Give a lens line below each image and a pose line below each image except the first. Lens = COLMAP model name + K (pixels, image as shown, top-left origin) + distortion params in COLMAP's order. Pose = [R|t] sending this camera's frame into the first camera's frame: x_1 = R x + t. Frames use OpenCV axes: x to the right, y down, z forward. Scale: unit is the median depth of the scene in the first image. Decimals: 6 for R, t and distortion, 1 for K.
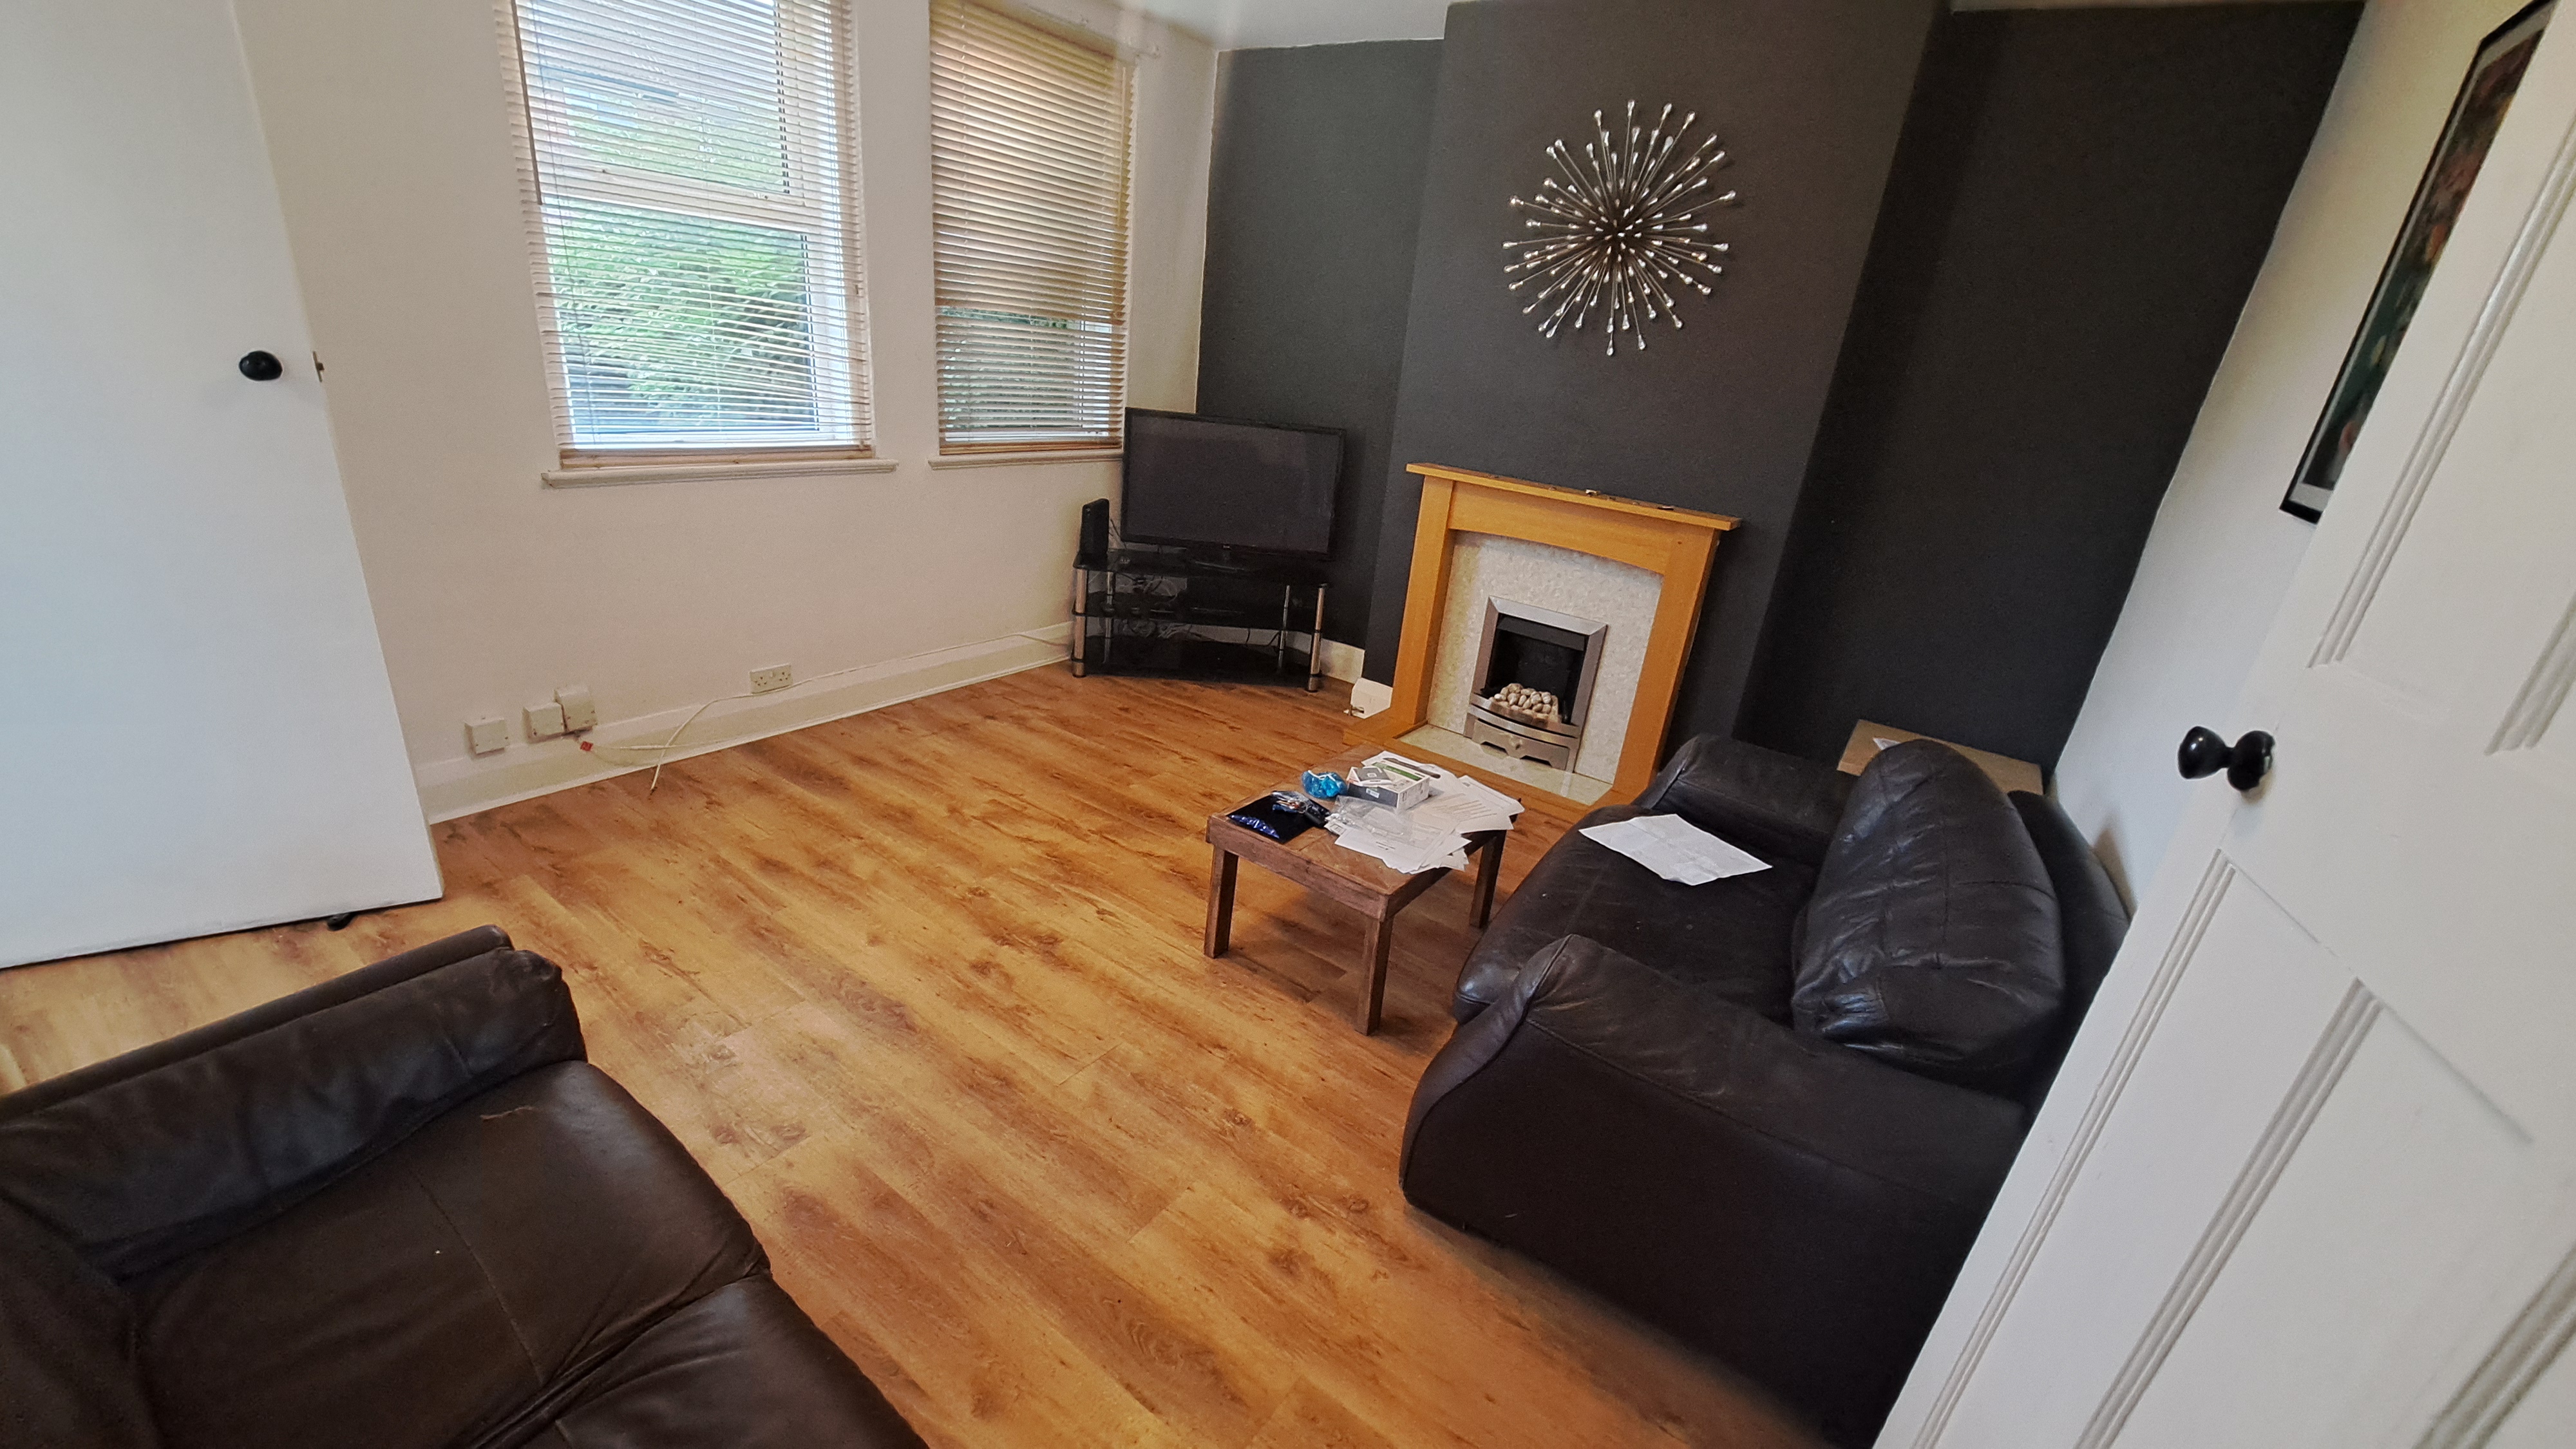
lens RADIAL K [[1008.3, 0, 1291.1], [0, 1008.3, 734.4], [0, 0, 1]] dist [-0.000212, -0.012155]
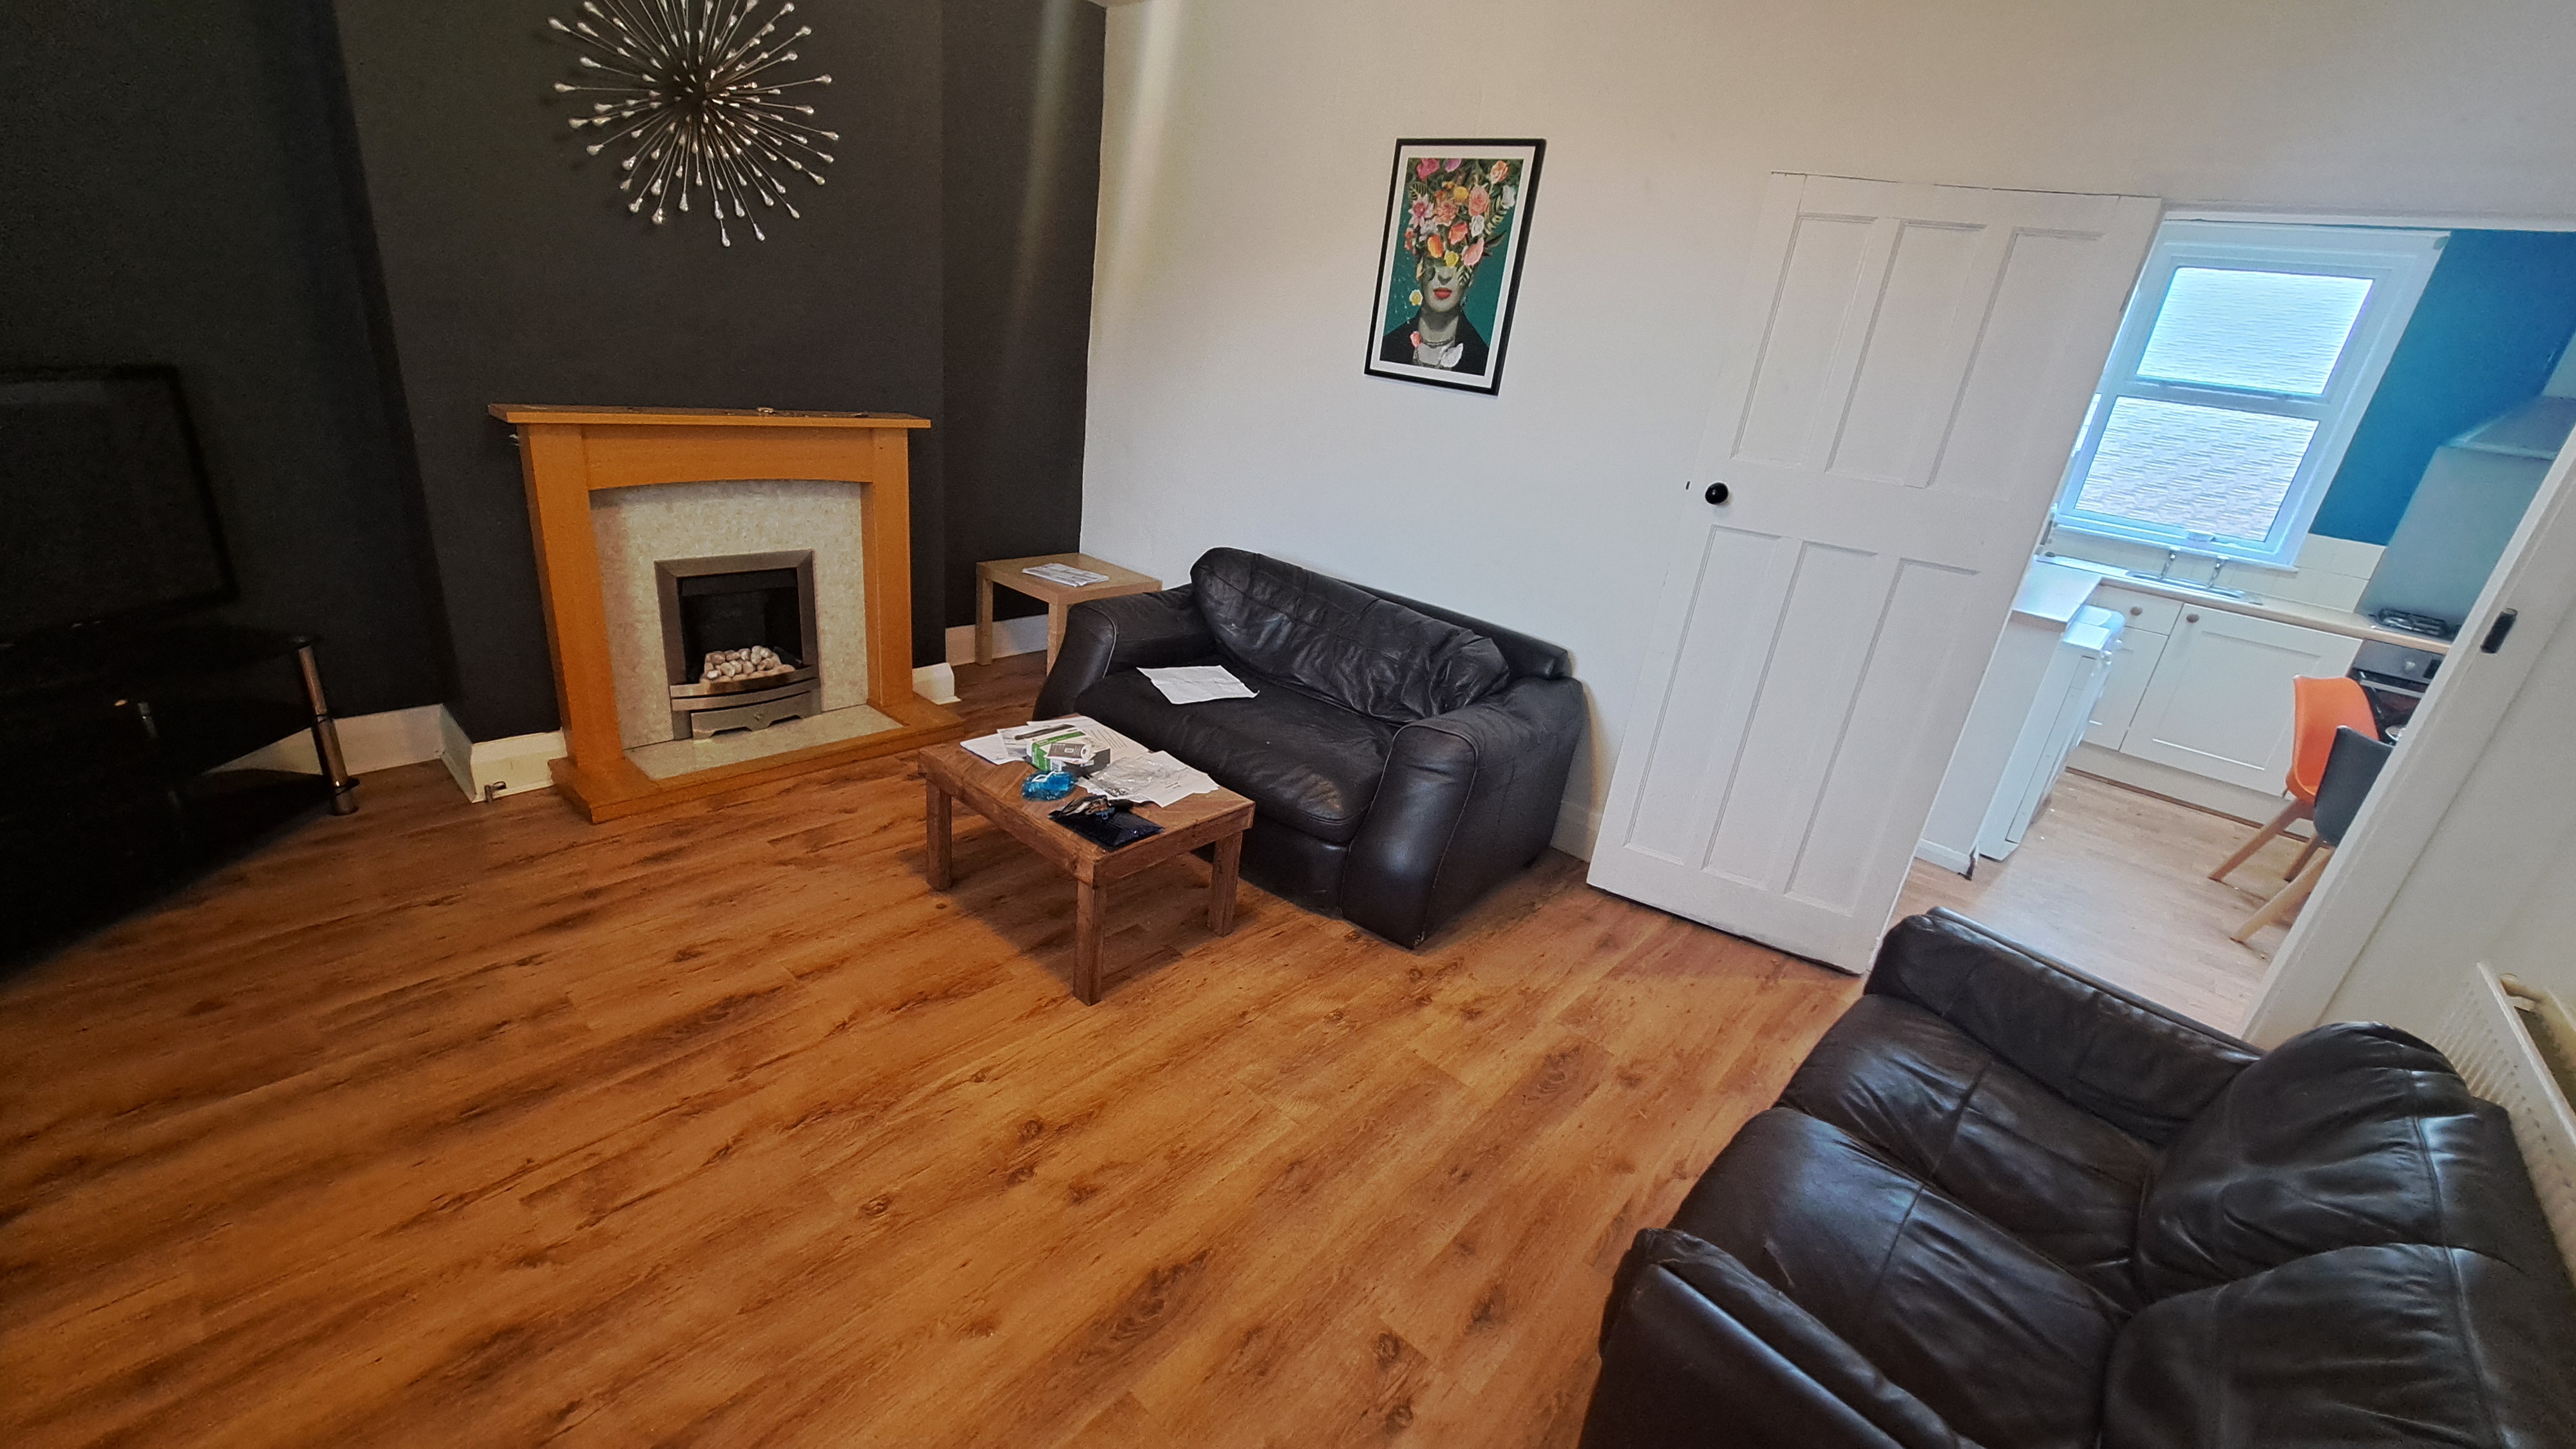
lens RADIAL K [[1008.3, 0, 1291.1], [0, 1008.3, 734.4], [0, 0, 1]] dist [-0.000212, -0.012155]
pose [[0.114203, -0.449673, 0.885862, -0.599586], [0.264799, 0.873216, 0.409116, -0.251511], [-0.957517, 0.187853, 0.218797, 0.461237]]
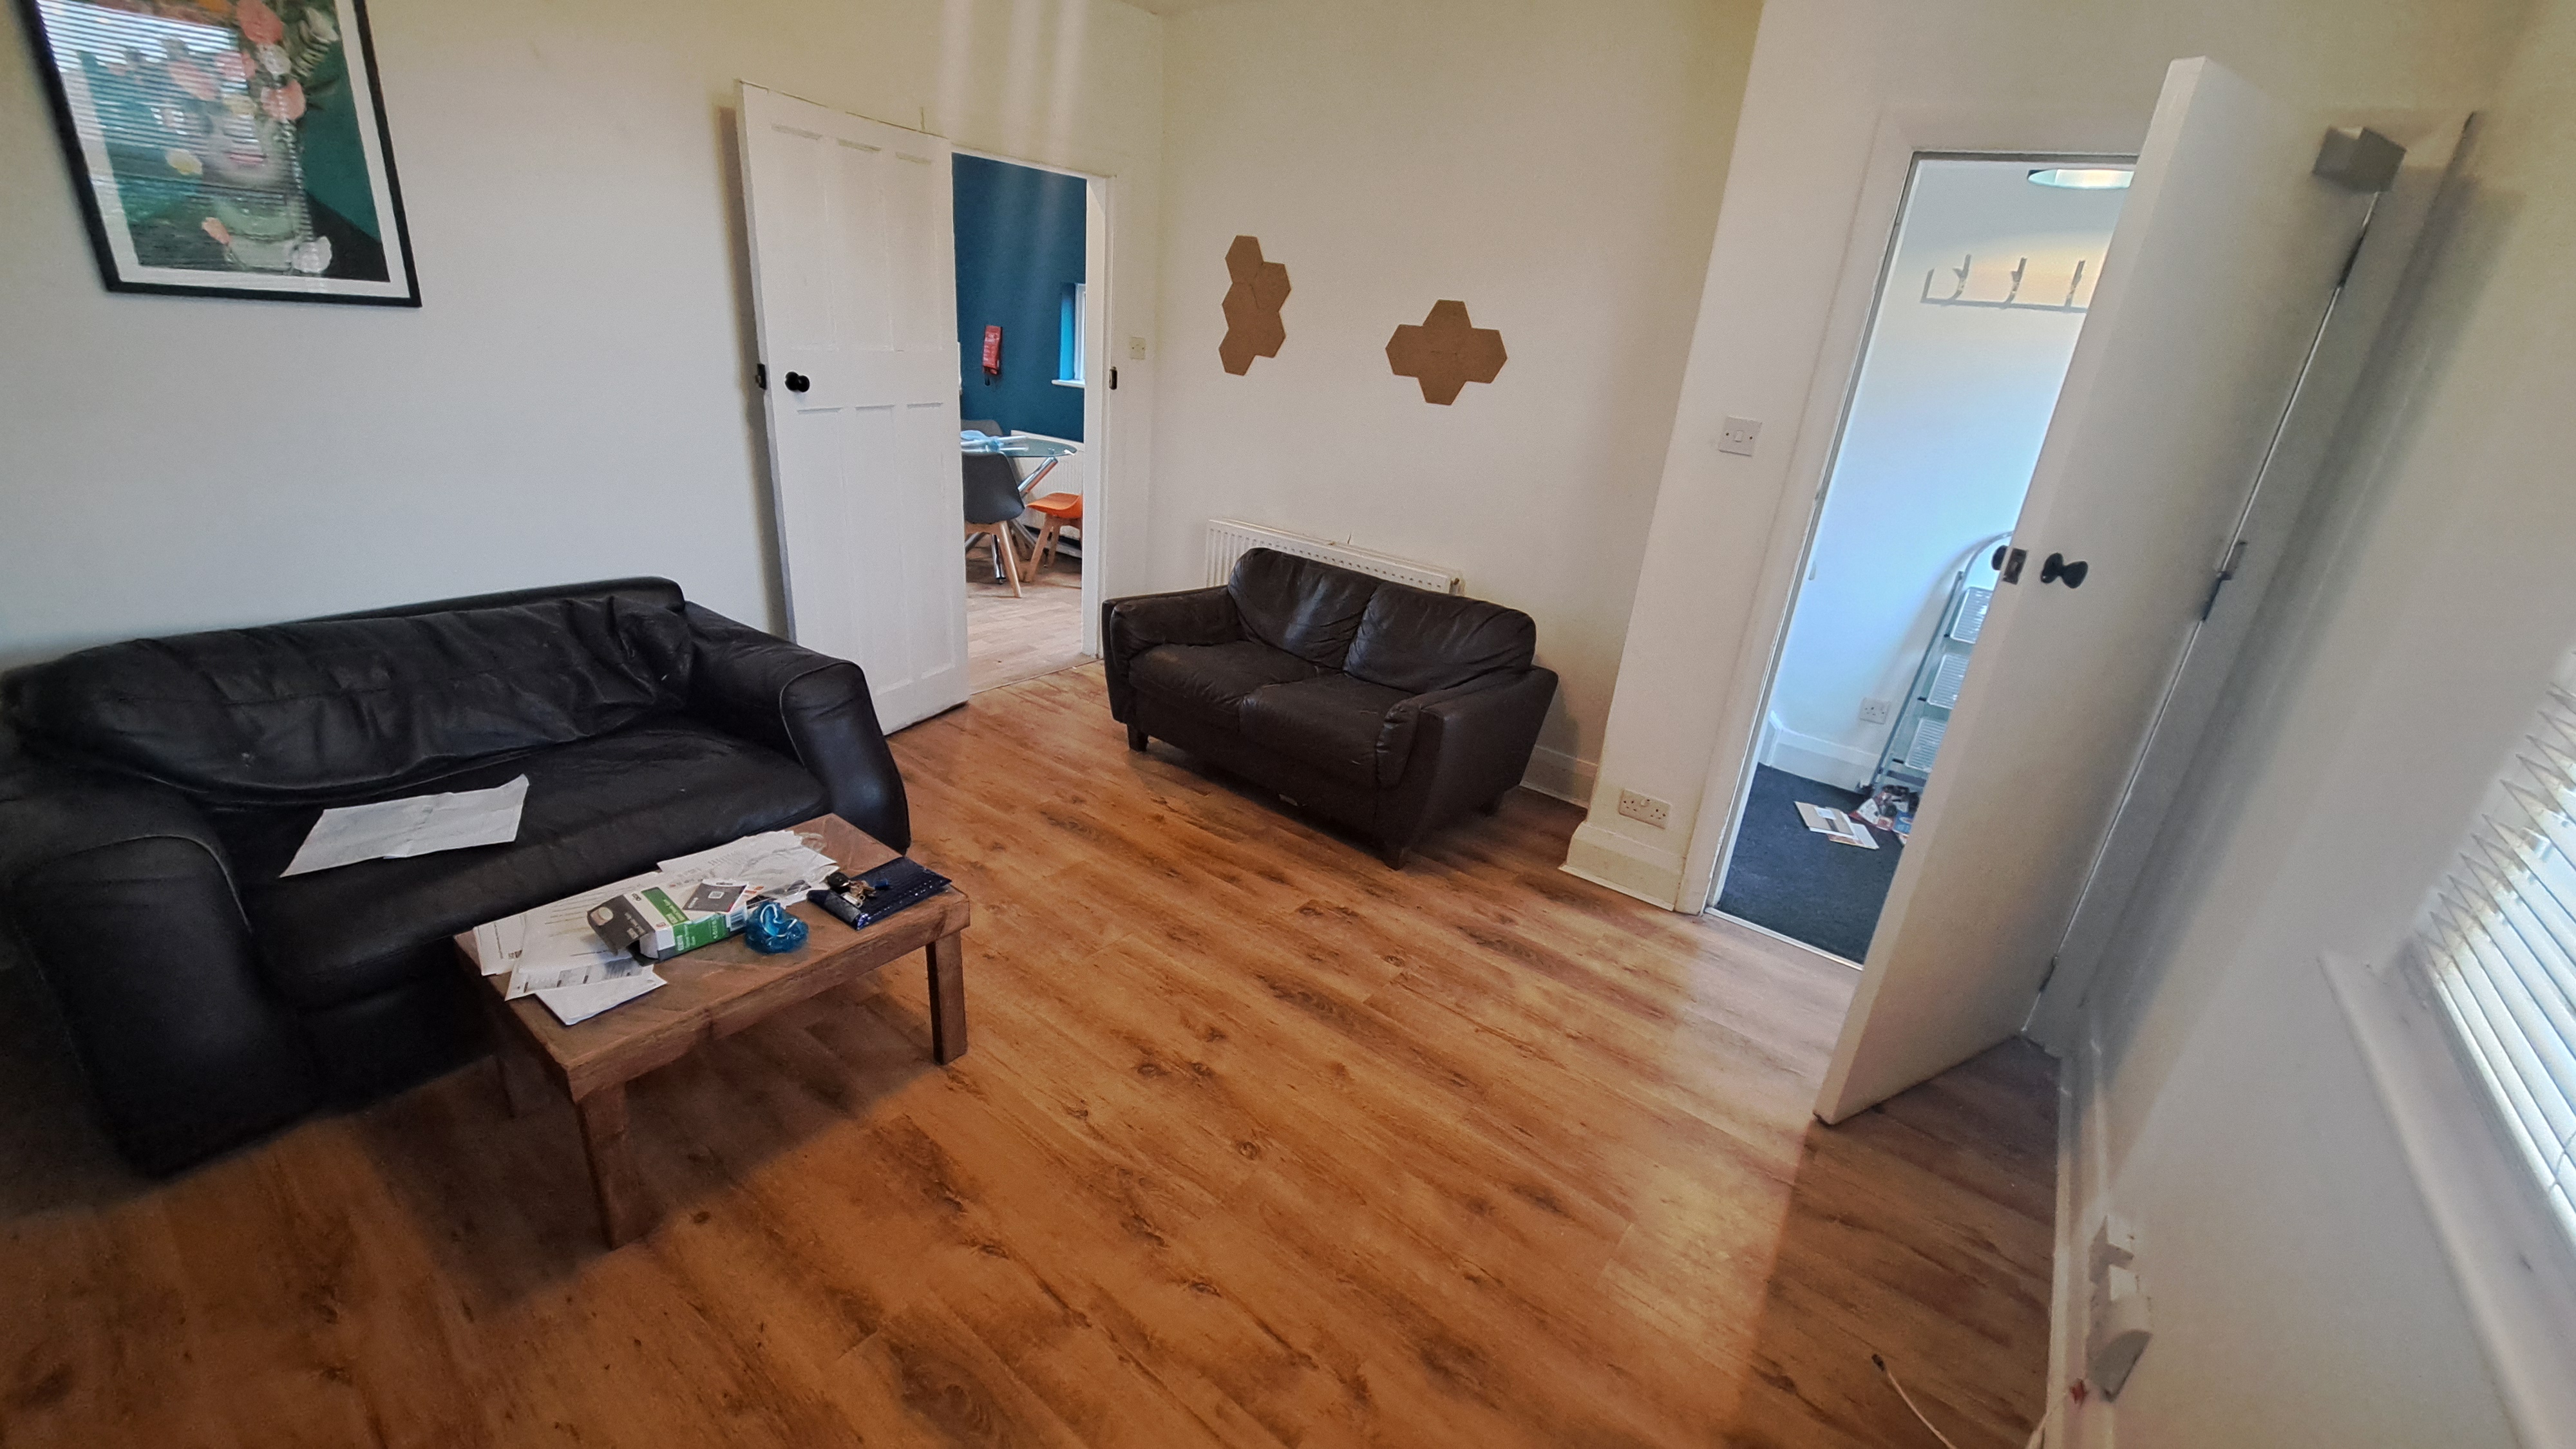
lens RADIAL K [[1025.7, 0, 1288.0], [0, 1025.7, 724.5], [0, 0, 1]] dist [0.000212, -0.006948]
pose [[-0.981455, -0.190088, -0.024765, -0.219798], [-0.155673, 0.714956, 0.681618, -0.480450], [-0.111862, 0.672833, -0.731289, 1.118838]]
